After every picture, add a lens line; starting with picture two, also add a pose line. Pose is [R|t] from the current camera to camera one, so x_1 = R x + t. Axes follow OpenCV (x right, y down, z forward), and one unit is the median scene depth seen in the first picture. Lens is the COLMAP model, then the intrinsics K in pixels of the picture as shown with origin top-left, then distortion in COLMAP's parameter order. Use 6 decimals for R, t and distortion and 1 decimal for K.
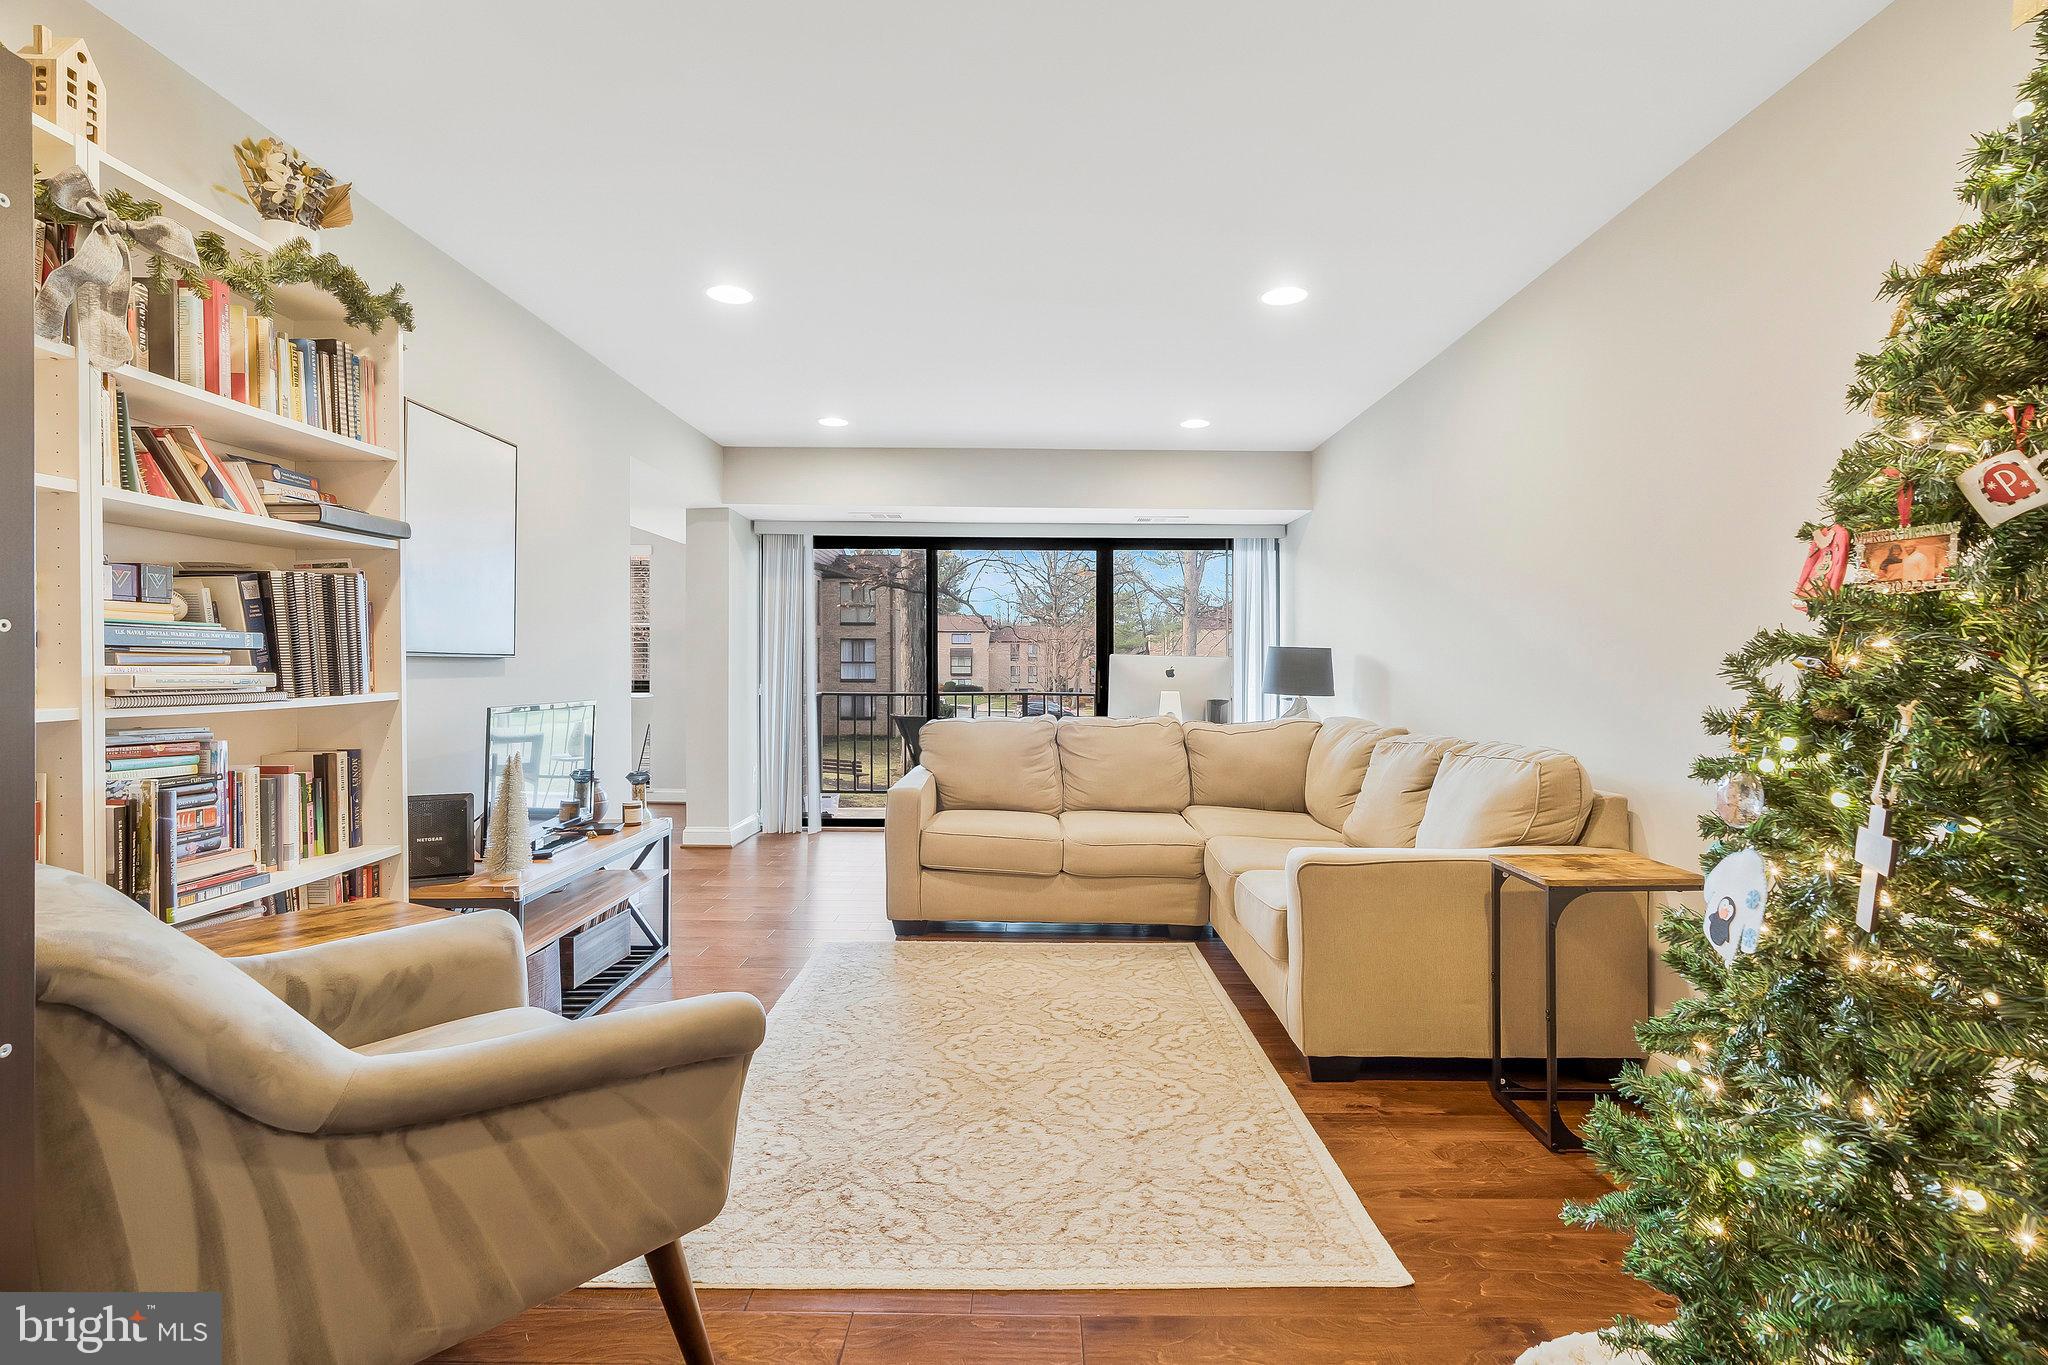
lens RADIAL K [[944.4, 0, 1025.3], [0, 944.4, 660.2], [0, 0, 1]] dist [-0.010492, 0.004840]
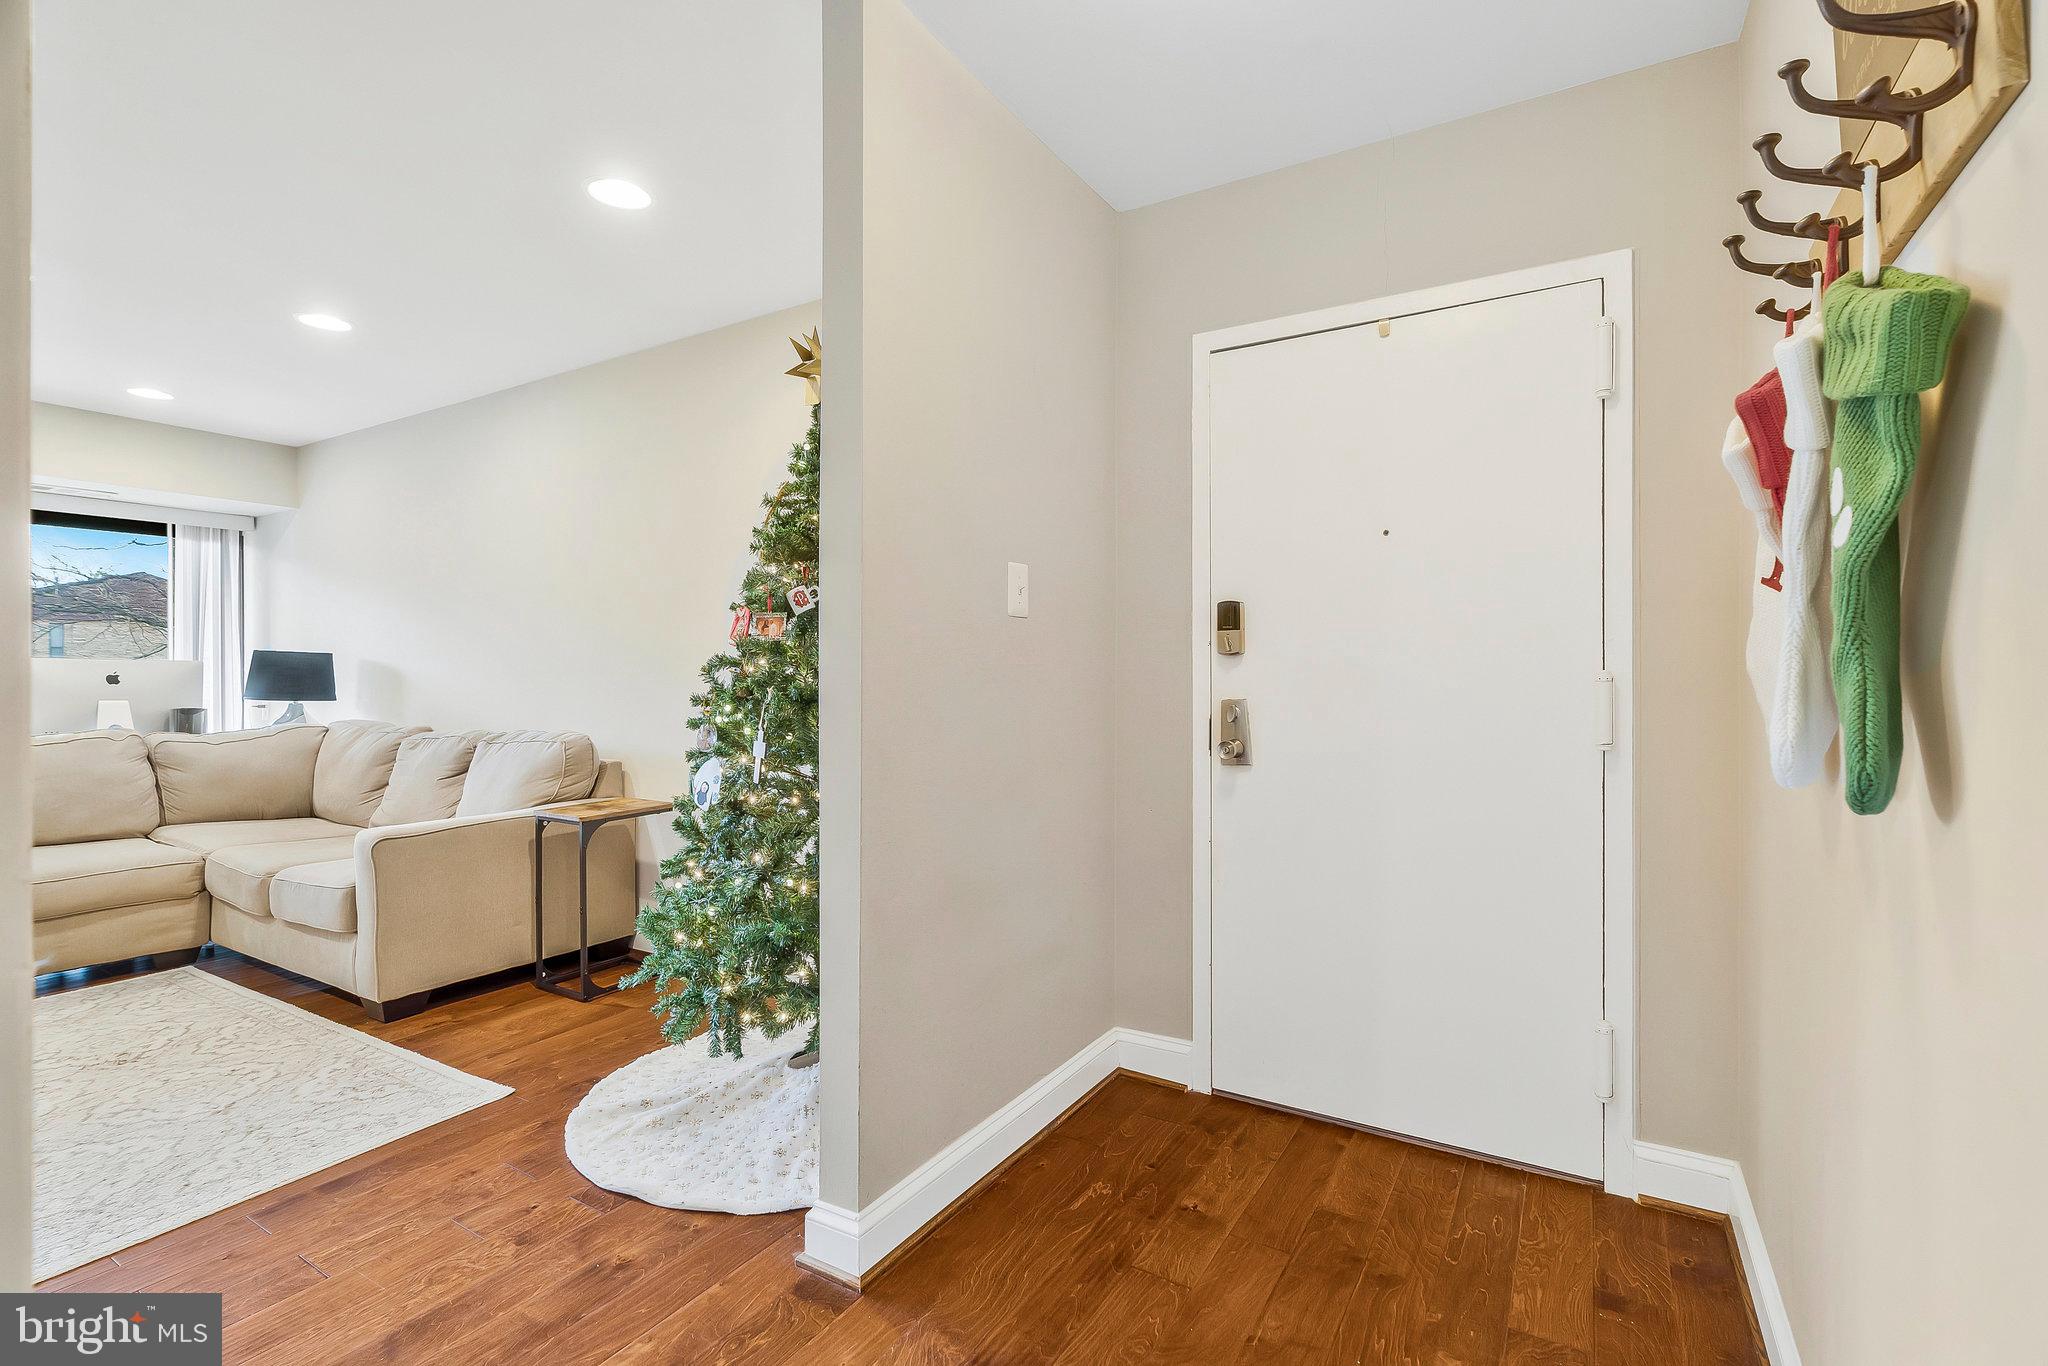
lens RADIAL K [[944.4, 0, 1026.3], [0, 944.4, 669.4], [0, 0, 1]] dist [-0.010492, 0.004840]
pose [[0.519641, 0.000300, 0.854385, -0.438188], [-0.004994, 0.999984, 0.002686, -0.005370], [-0.854370, -0.005663, 0.519634, -0.455233]]
